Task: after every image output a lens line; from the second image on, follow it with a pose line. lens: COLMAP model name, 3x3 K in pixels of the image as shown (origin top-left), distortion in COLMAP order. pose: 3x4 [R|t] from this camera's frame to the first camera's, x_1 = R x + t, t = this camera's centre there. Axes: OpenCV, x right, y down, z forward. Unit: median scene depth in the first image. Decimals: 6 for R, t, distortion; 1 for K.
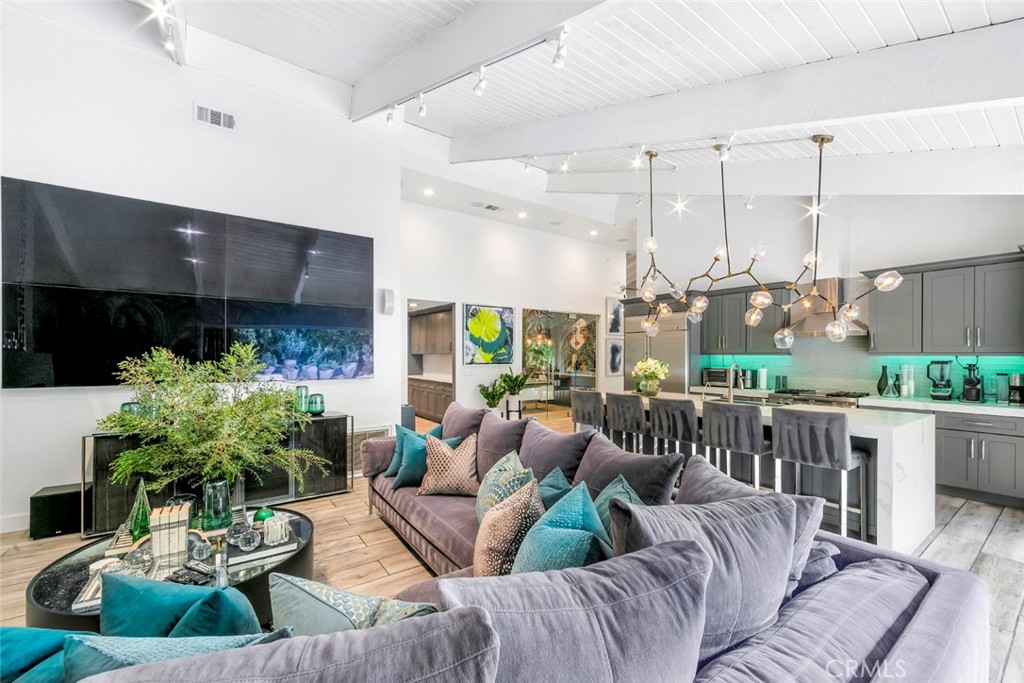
lens RADIAL K [[410.0, 0, 533.0], [0, 410.0, 354.9], [0, 0, 1]] dist [-0.000740, -0.001082]
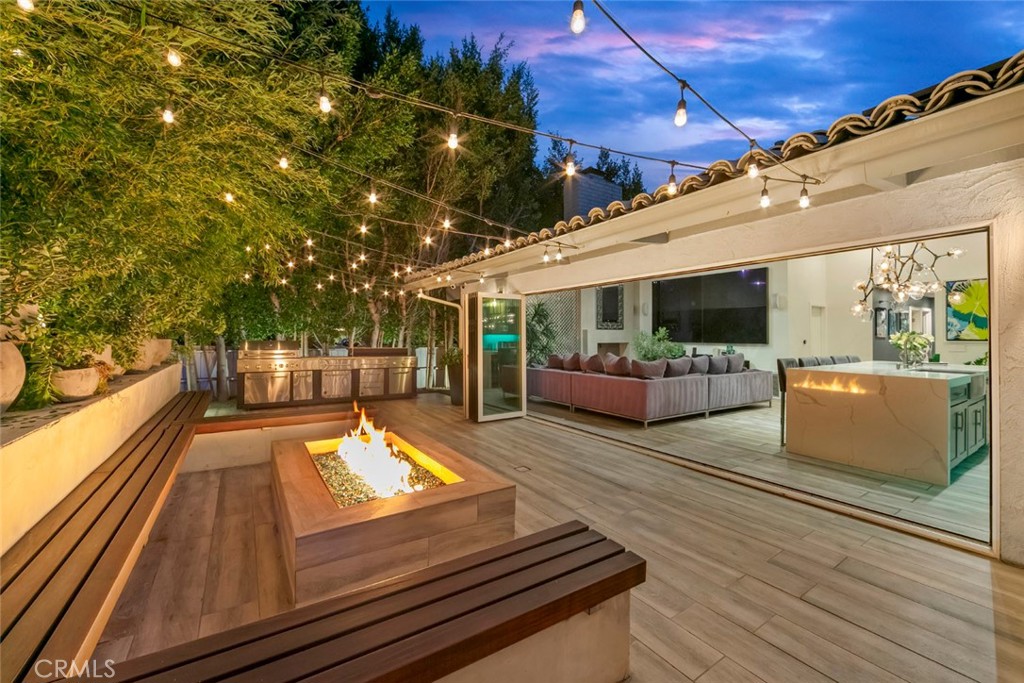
lens RADIAL K [[410.0, 0, 512.3], [0, 410.0, 336.8], [0, 0, 1]] dist [-0.000740, -0.001082]
pose [[-0.053259, -0.000942, -0.998580, 1.201070], [-0.000020, 1.000000, -0.000942, 0.019367], [0.998581, -0.000030, -0.053259, -0.026938]]
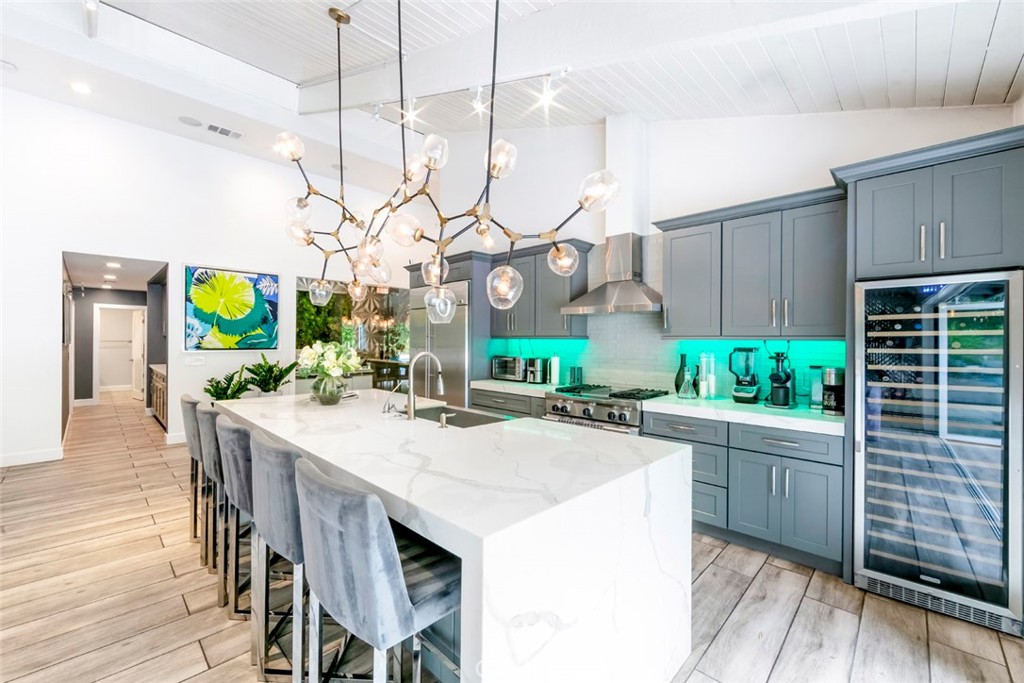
lens RADIAL K [[410.0, 0, 511.4], [0, 410.0, 336.9], [0, 0, 1]] dist [-0.000740, -0.001082]
pose [[0.986422, 0.006332, 0.164111, 0.364775], [-0.005345, 0.999965, -0.006458, 0.002257], [-0.164146, 0.005493, 0.986421, 0.277672]]
